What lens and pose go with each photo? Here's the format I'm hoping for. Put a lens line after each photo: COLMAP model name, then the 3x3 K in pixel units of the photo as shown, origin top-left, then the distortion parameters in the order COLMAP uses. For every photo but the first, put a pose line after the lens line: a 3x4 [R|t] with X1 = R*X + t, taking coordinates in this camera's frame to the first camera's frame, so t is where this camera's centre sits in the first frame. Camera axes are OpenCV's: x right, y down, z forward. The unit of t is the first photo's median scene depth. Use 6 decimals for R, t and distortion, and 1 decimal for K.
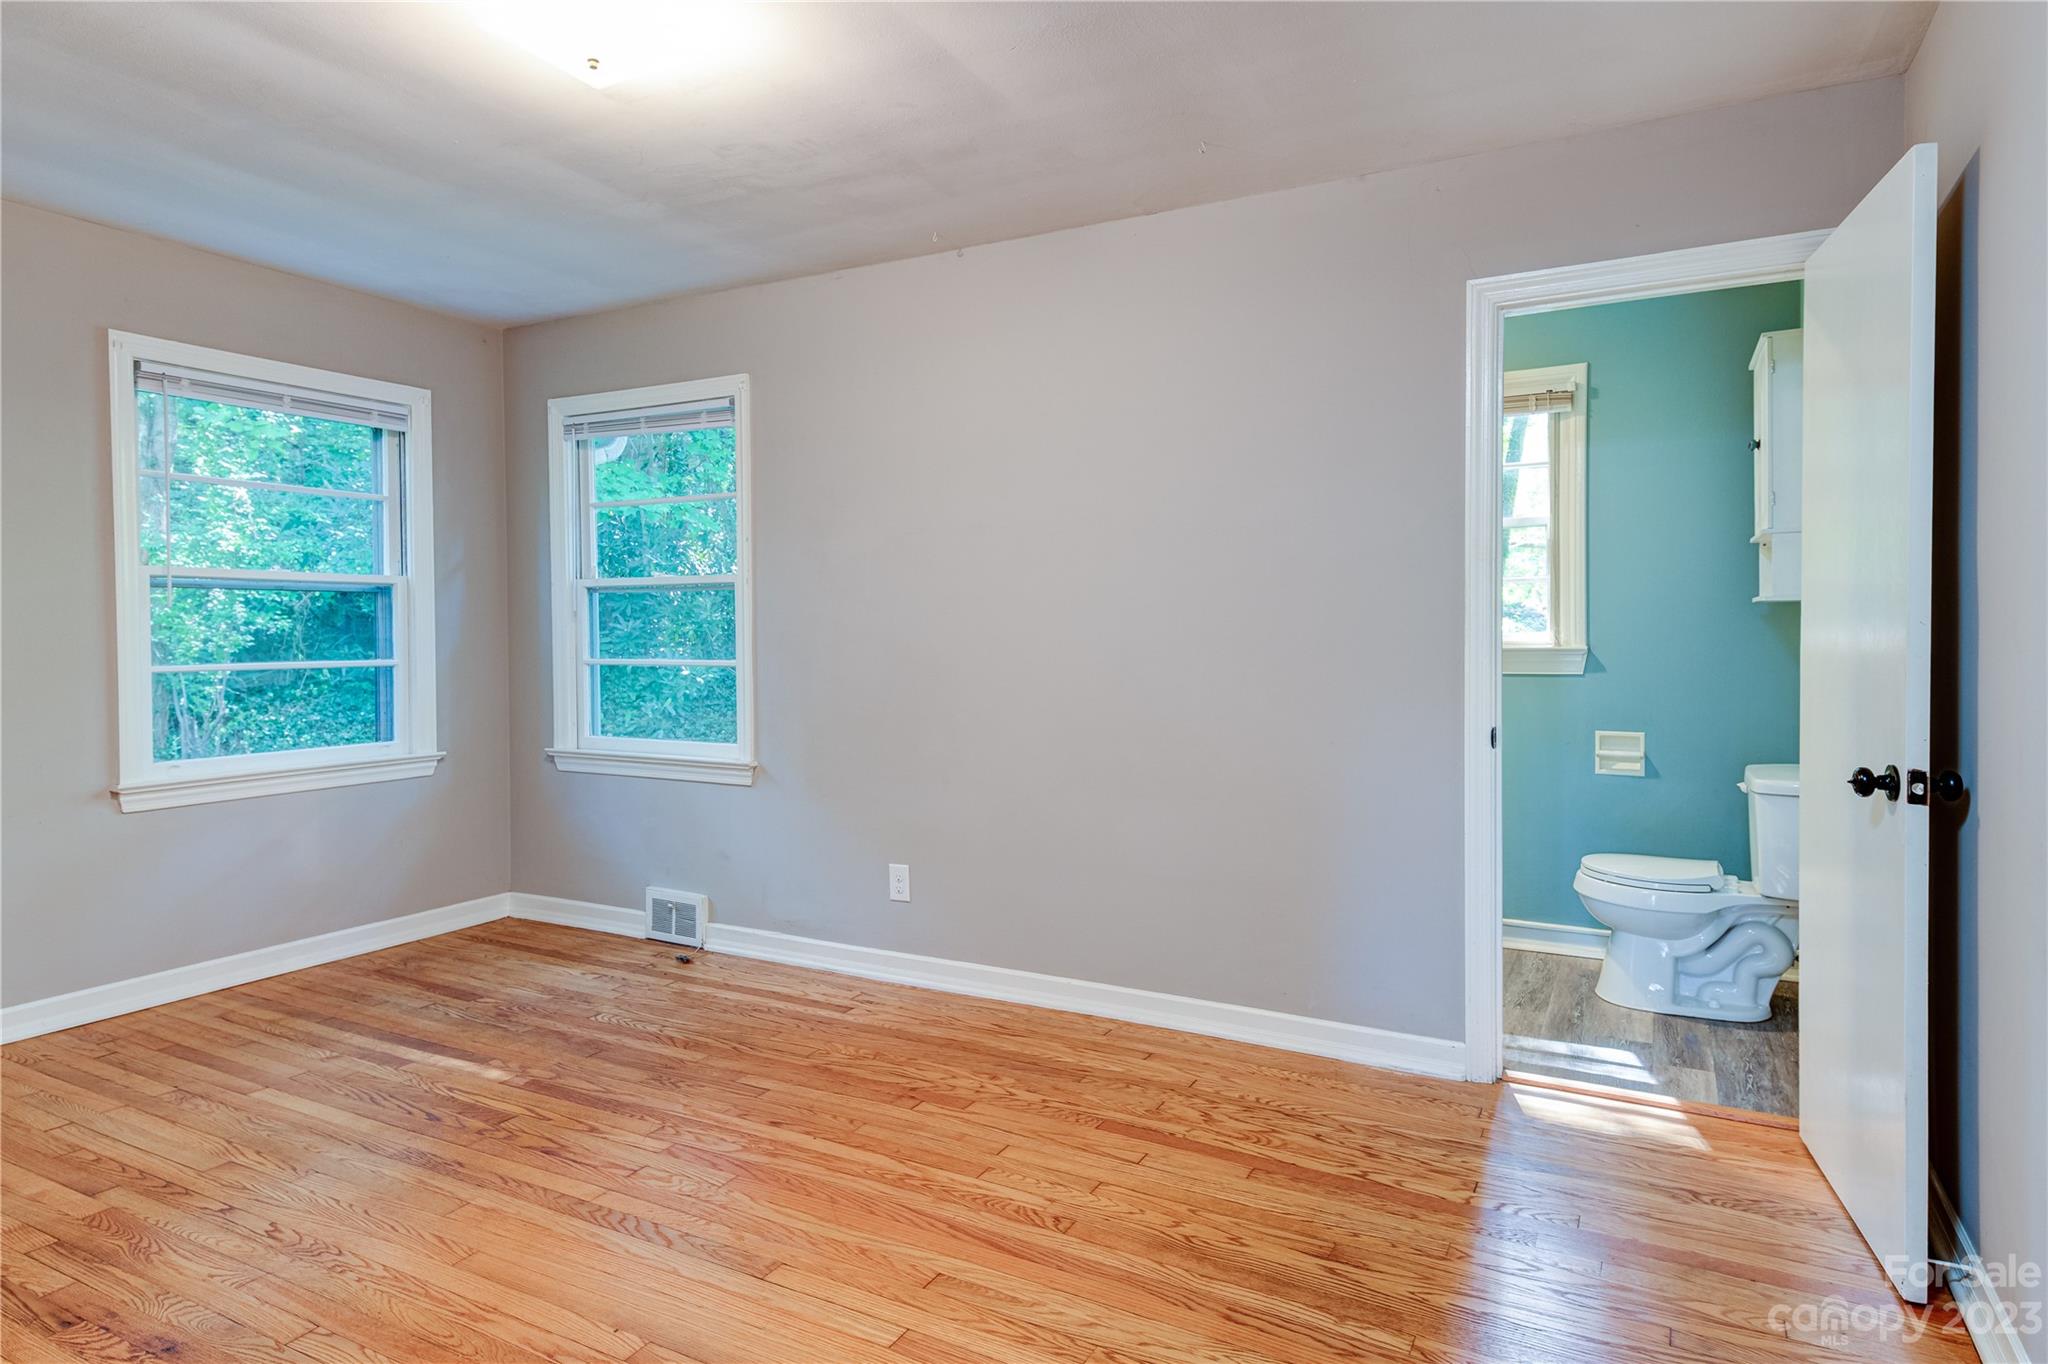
lens RADIAL K [[1169.9, 0, 1036.7], [0, 1169.9, 645.0], [0, 0, 1]] dist [0.003157, 0.000476]
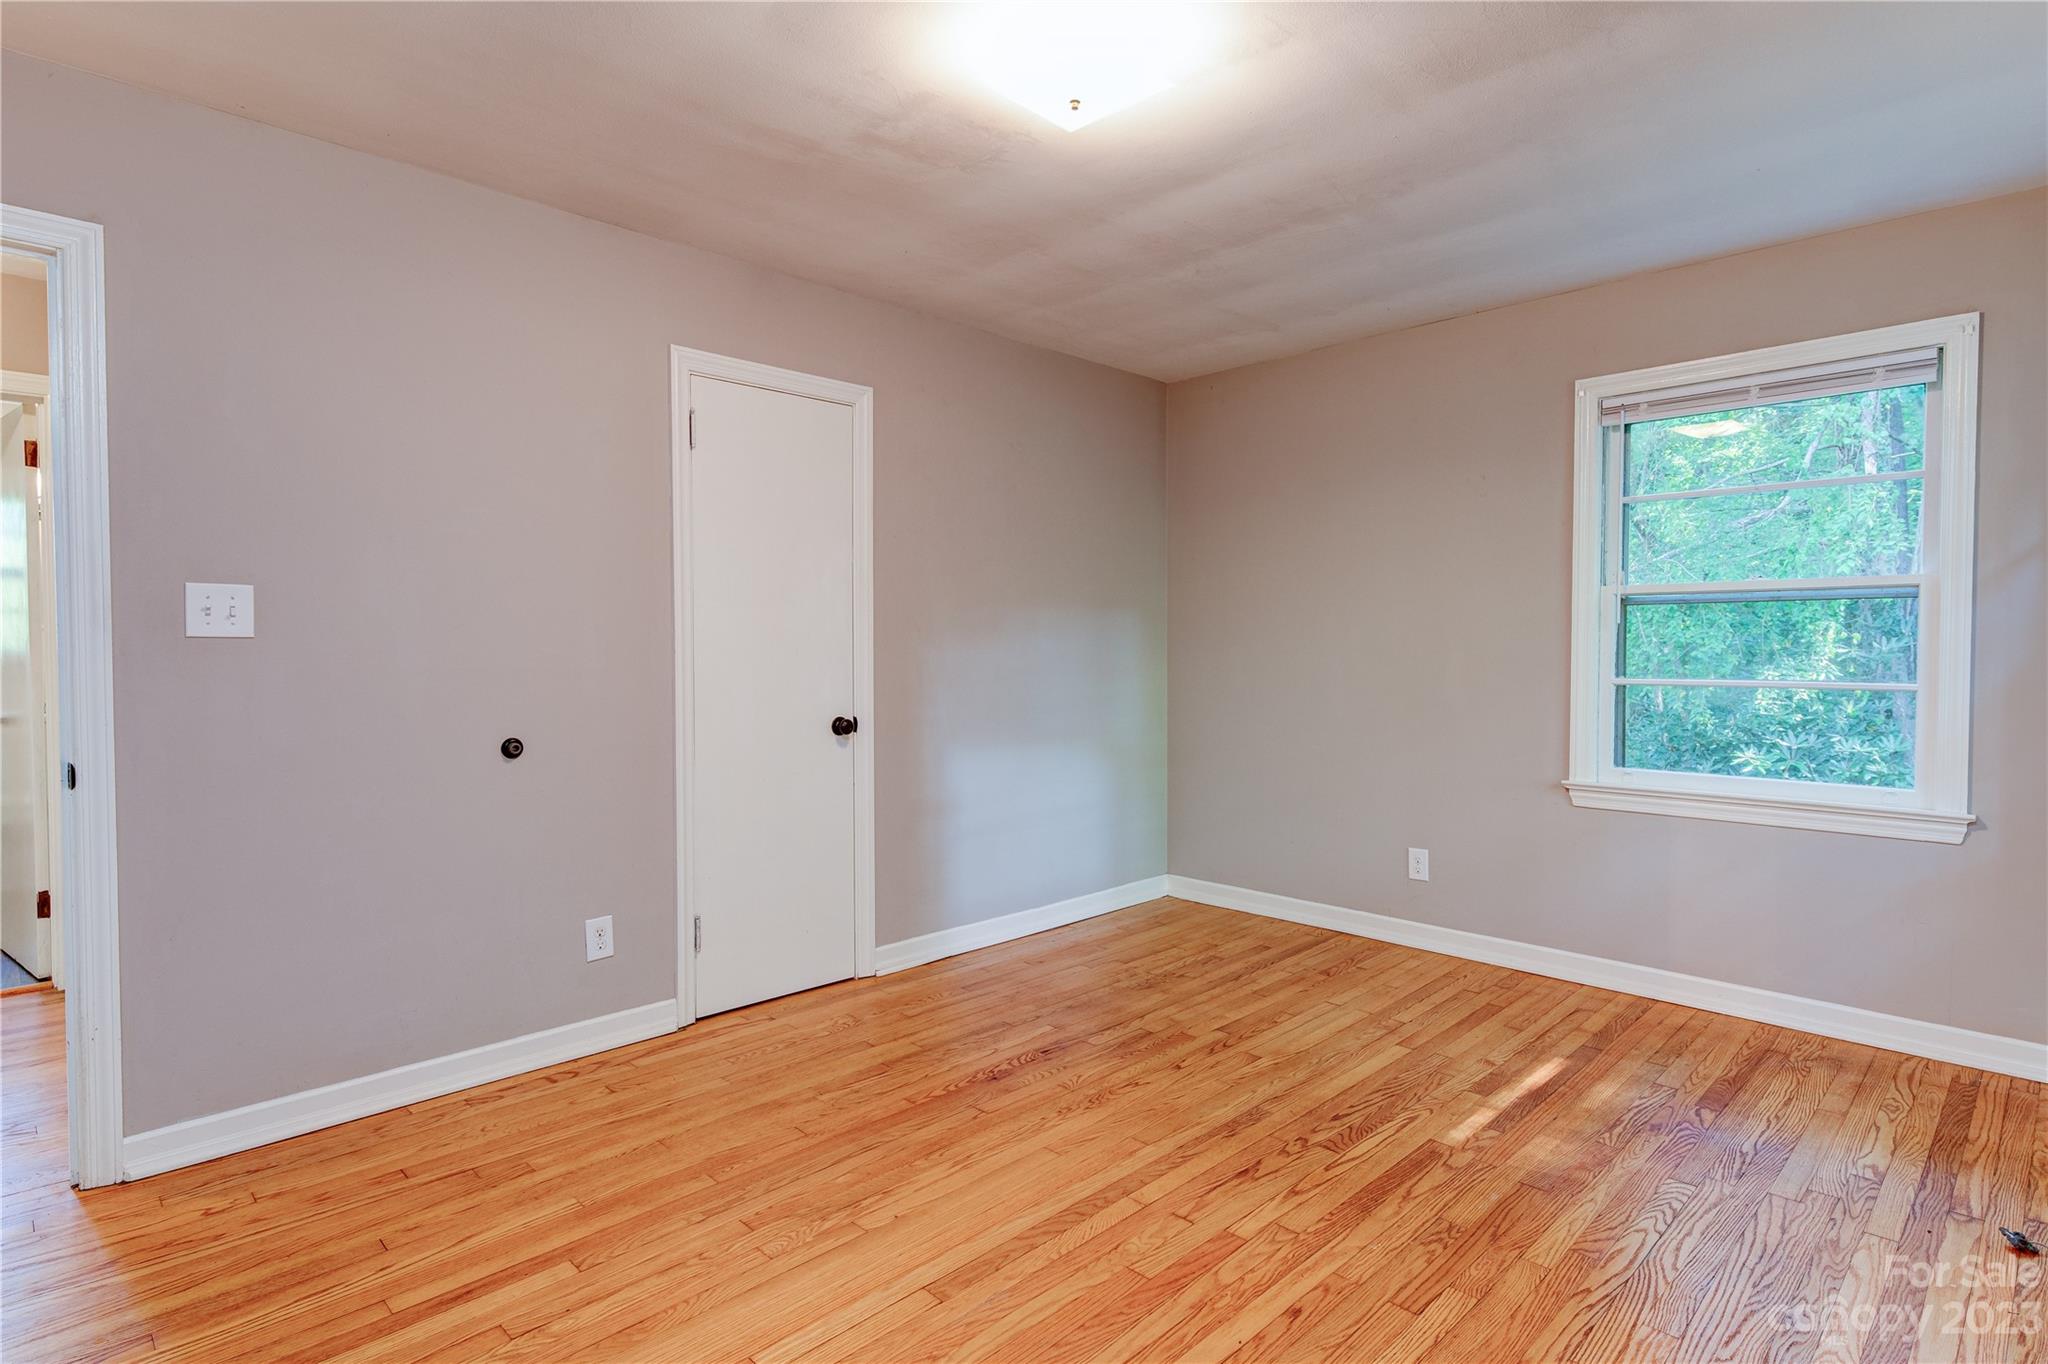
lens RADIAL K [[1047.8, 0, 1026.0], [0, 1047.8, 669.9], [0, 0, 1]] dist [0.003834, 0.000182]
pose [[-0.301618, 0.022594, -0.953161, 0.398630], [-0.013566, 0.999516, 0.027986, -0.010613], [0.953332, 0.021372, -0.301166, 0.914515]]
